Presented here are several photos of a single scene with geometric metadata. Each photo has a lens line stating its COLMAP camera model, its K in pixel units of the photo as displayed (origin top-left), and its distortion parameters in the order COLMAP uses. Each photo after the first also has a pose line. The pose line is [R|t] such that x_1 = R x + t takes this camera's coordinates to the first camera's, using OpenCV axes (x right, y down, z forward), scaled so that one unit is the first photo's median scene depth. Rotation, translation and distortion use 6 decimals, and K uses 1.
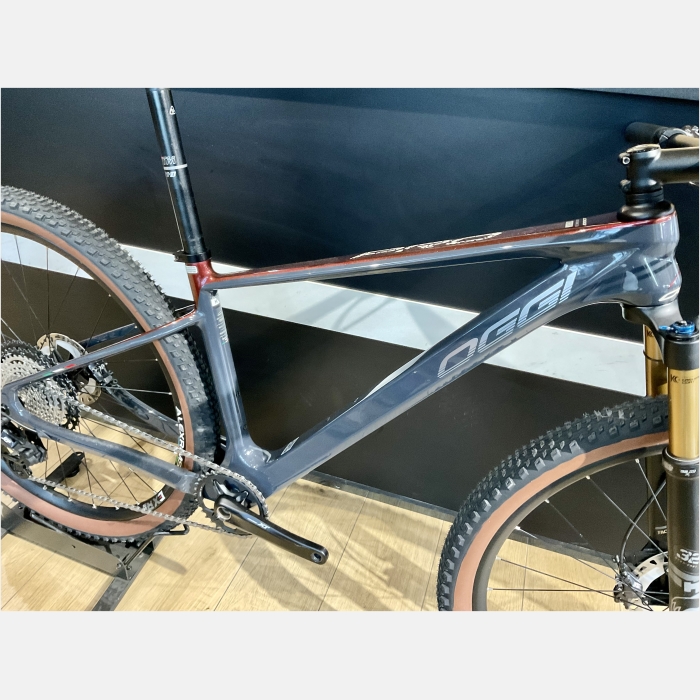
lens RADIAL K [[598.8, 0, 340.7], [0, 598.8, 336.7], [0, 0, 1]] dist [0.029776, -0.068244]
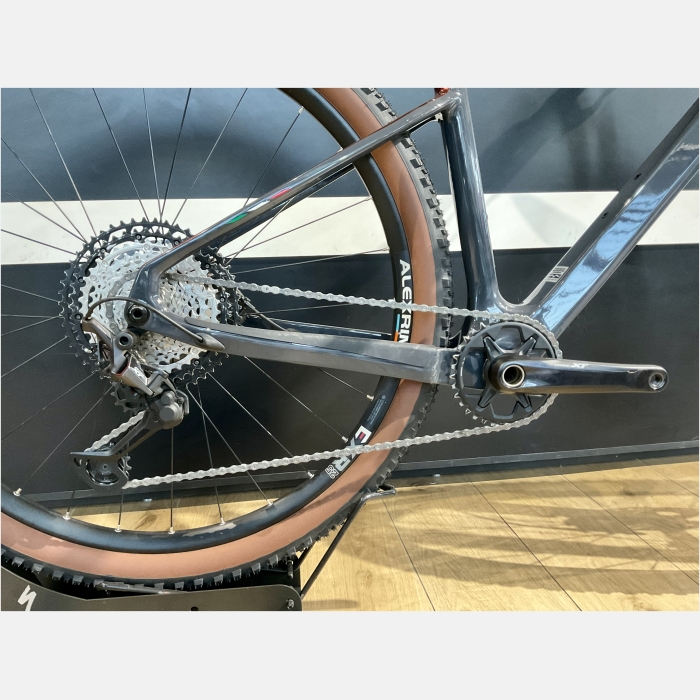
lens RADIAL K [[598.8, 0, 340.3], [0, 598.8, 334.9], [0, 0, 1]] dist [0.029776, -0.068244]
pose [[0.884094, -0.147594, 0.443390, -0.666933], [0.285489, 0.921756, -0.262417, 0.365234], [-0.369966, 0.358584, 0.857055, 0.425914]]
